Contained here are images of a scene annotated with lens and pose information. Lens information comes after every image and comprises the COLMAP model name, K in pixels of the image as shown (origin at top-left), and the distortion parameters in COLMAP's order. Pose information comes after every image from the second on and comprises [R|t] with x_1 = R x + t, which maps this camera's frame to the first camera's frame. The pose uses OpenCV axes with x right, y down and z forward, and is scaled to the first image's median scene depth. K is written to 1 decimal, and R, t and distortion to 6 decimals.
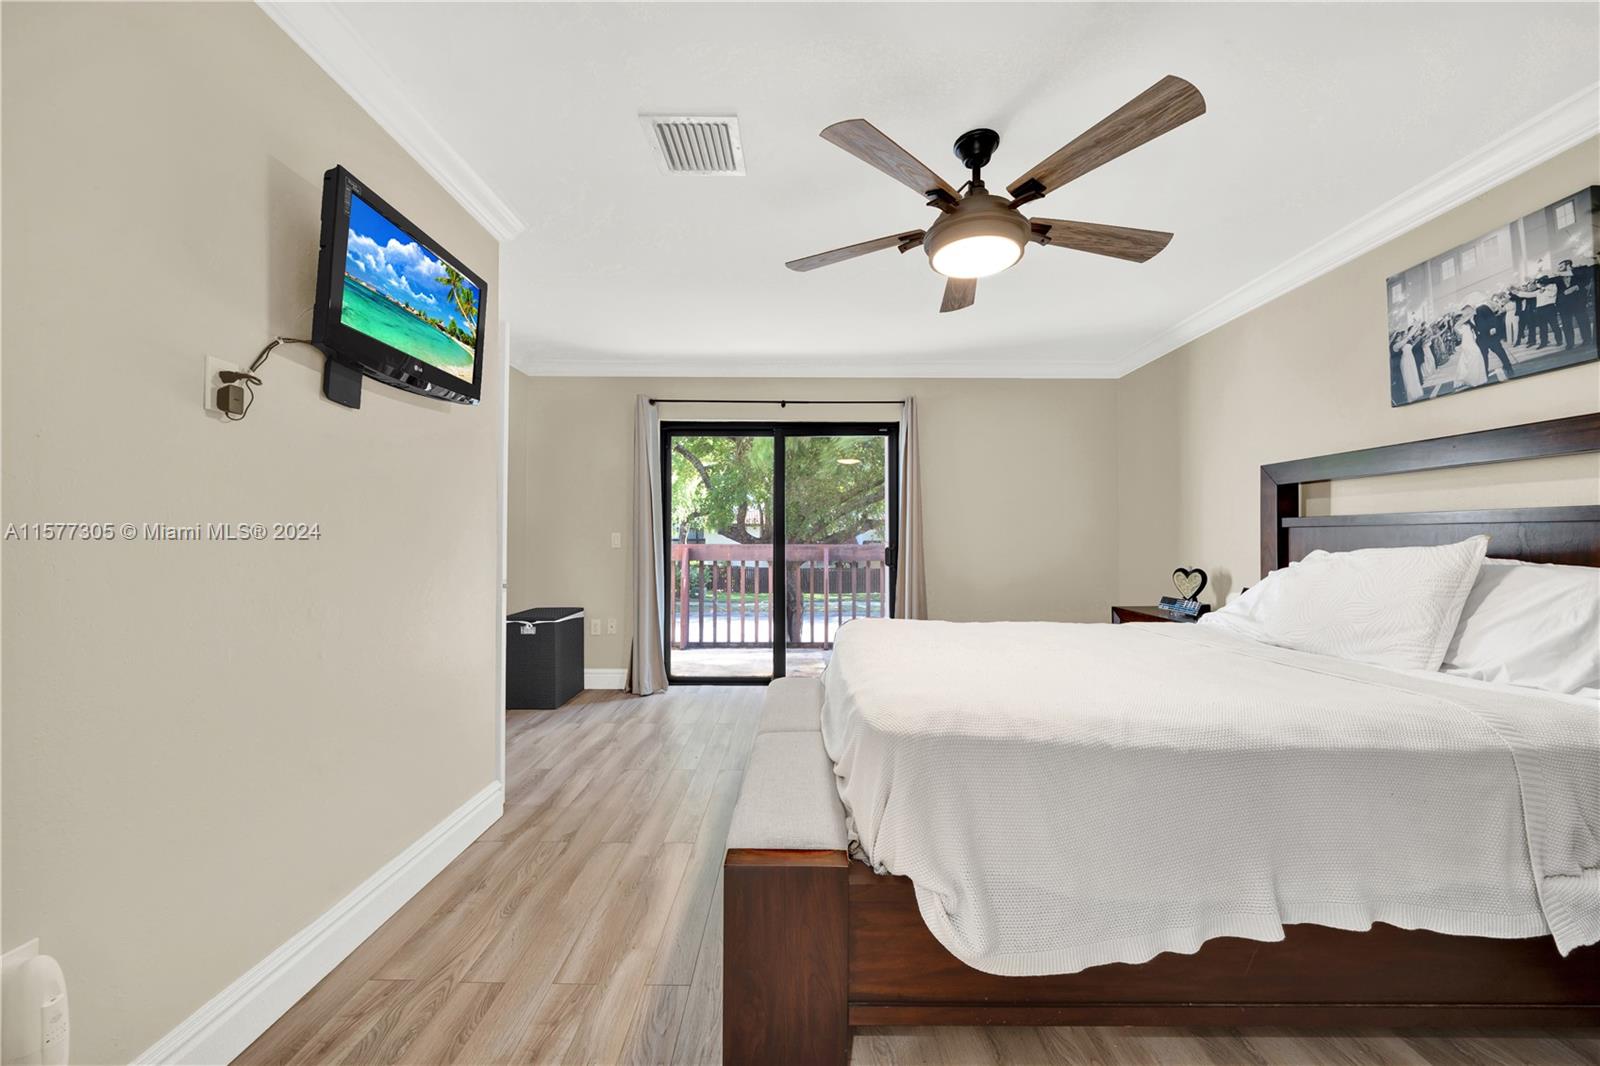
lens RADIAL K [[626.0, 0, 800.0], [0, 626.0, 533.0], [0, 0, 1]] dist [-0.000722, -0.000120]
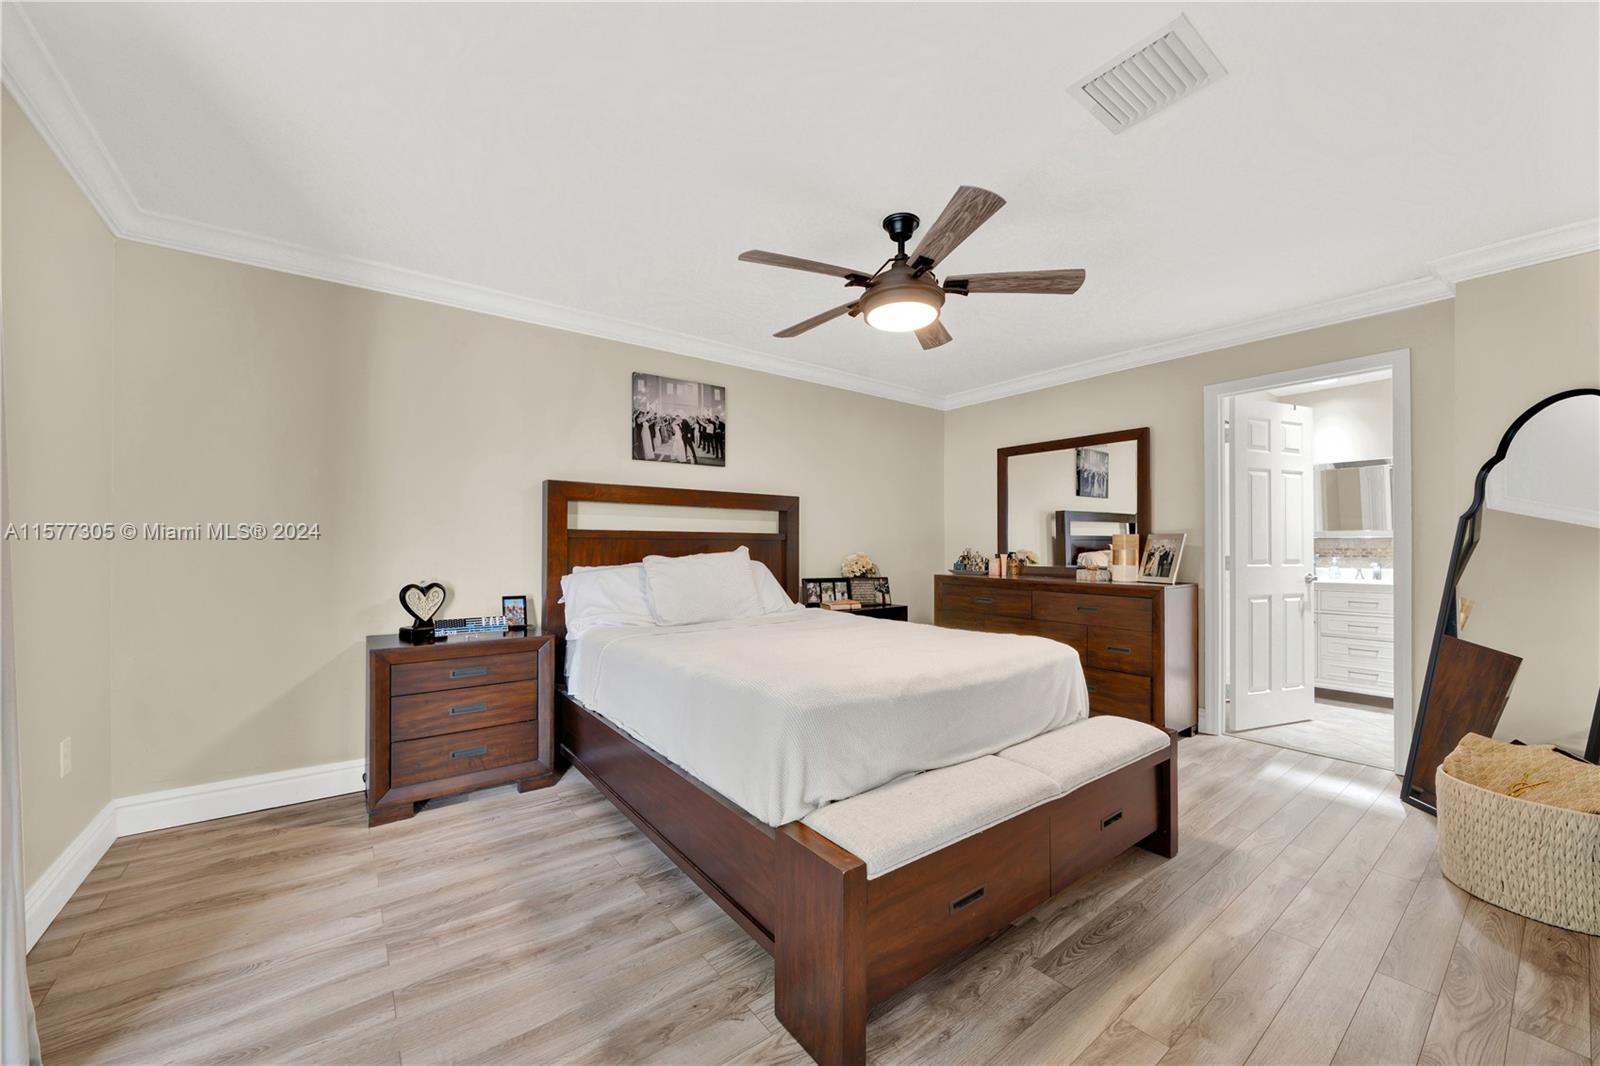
lens RADIAL K [[626.0, 0, 800.0], [0, 626.0, 533.0], [0, 0, 1]] dist [-0.000722, -0.000120]
pose [[-0.628291, 0.015375, 0.777827, -0.504448], [-0.009452, 0.999580, -0.027393, 0.013250], [-0.777921, -0.024563, -0.627882, 1.785178]]
